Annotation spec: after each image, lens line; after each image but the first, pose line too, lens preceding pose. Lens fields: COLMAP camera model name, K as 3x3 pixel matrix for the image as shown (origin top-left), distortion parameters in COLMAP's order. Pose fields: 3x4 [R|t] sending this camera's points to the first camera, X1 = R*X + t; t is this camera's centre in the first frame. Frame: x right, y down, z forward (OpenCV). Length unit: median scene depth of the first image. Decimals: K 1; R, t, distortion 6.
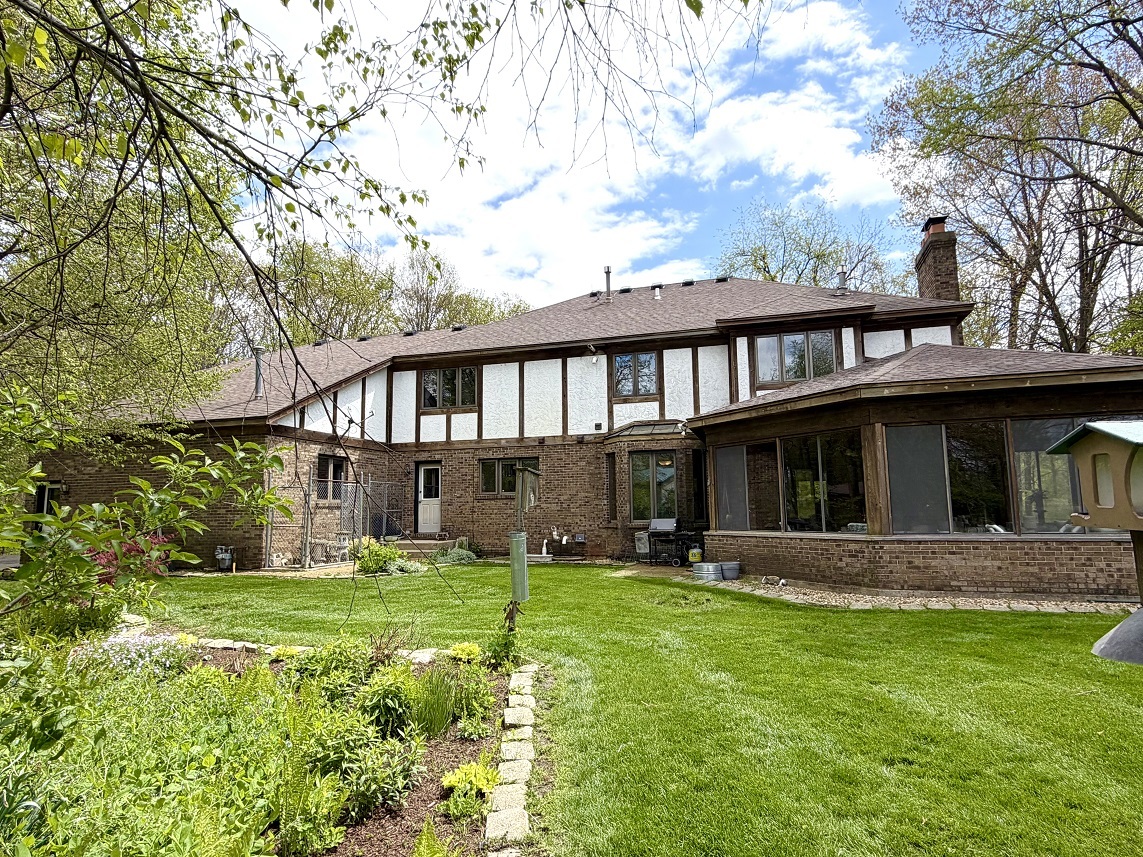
lens RADIAL K [[652.7, 0, 571.5], [0, 652.7, 428.5], [0, 0, 1]] dist [0.000901, 0.000026]
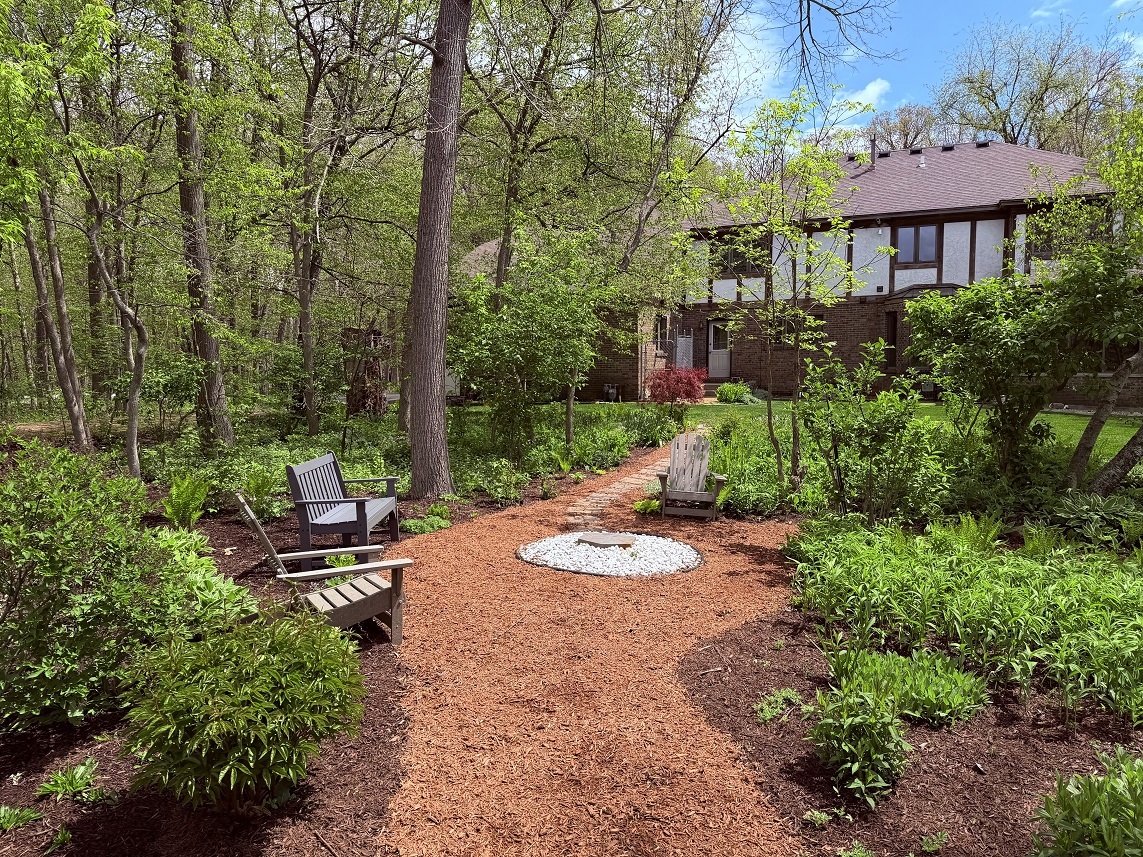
lens RADIAL K [[796.9, 0, 571.5], [0, 796.9, 428.5], [0, 0, 1]] dist [-0.001416, -0.002046]
pose [[0.993586, 0.008708, -0.112739, -0.358519], [0.013915, 0.980037, 0.198328, -0.050595], [0.112216, -0.198625, 0.973630, -0.545748]]
